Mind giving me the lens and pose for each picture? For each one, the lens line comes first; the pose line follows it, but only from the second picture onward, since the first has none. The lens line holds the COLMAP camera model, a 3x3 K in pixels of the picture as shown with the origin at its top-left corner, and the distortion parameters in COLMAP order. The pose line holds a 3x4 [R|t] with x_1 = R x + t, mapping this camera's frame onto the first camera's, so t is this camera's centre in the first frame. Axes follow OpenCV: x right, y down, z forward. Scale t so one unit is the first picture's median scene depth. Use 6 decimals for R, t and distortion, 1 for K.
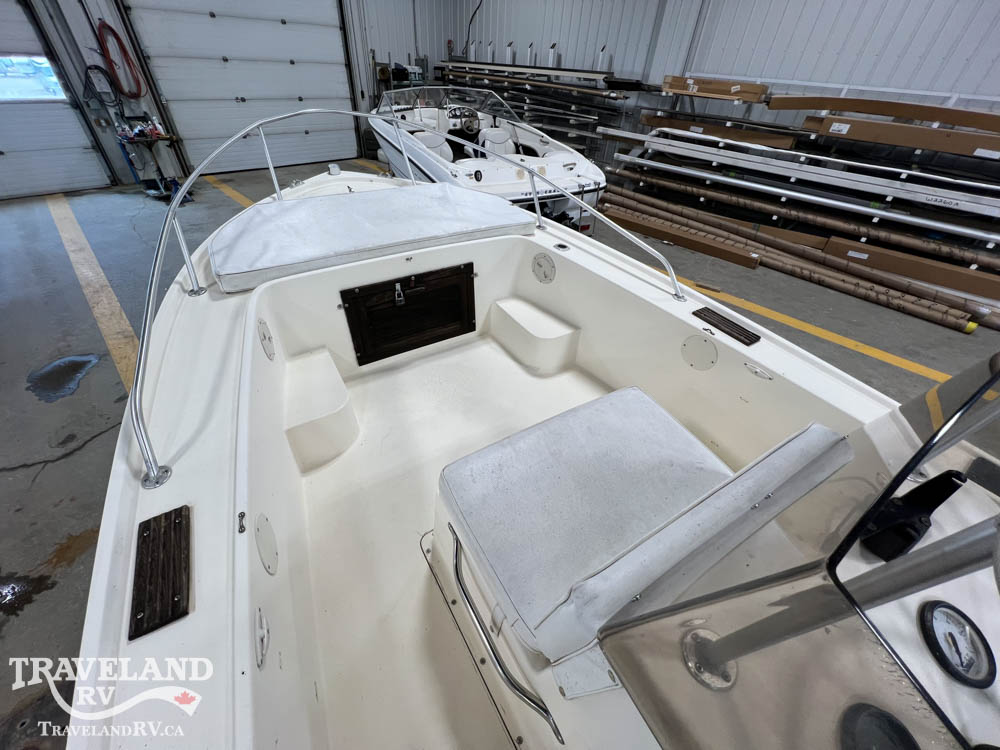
lens RADIAL K [[400.5, 0, 498.2], [0, 400.5, 371.5], [0, 0, 1]] dist [0.000008, -0.000207]
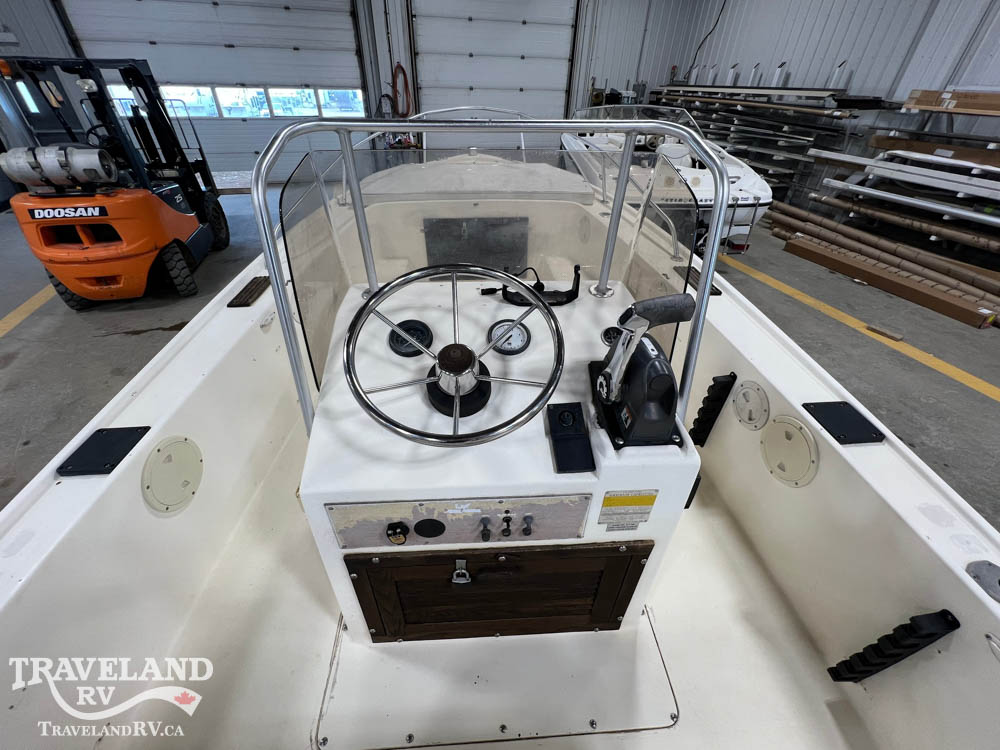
lens RADIAL K [[409.8, 0, 498.0], [0, 409.8, 372.4], [0, 0, 1]] dist [-0.001004, -0.000097]
pose [[0.880357, 0.248973, -0.403713, 0.155051], [-0.274168, 0.961670, -0.004794, 0.070972], [0.387045, 0.114906, 0.914873, -0.048205]]
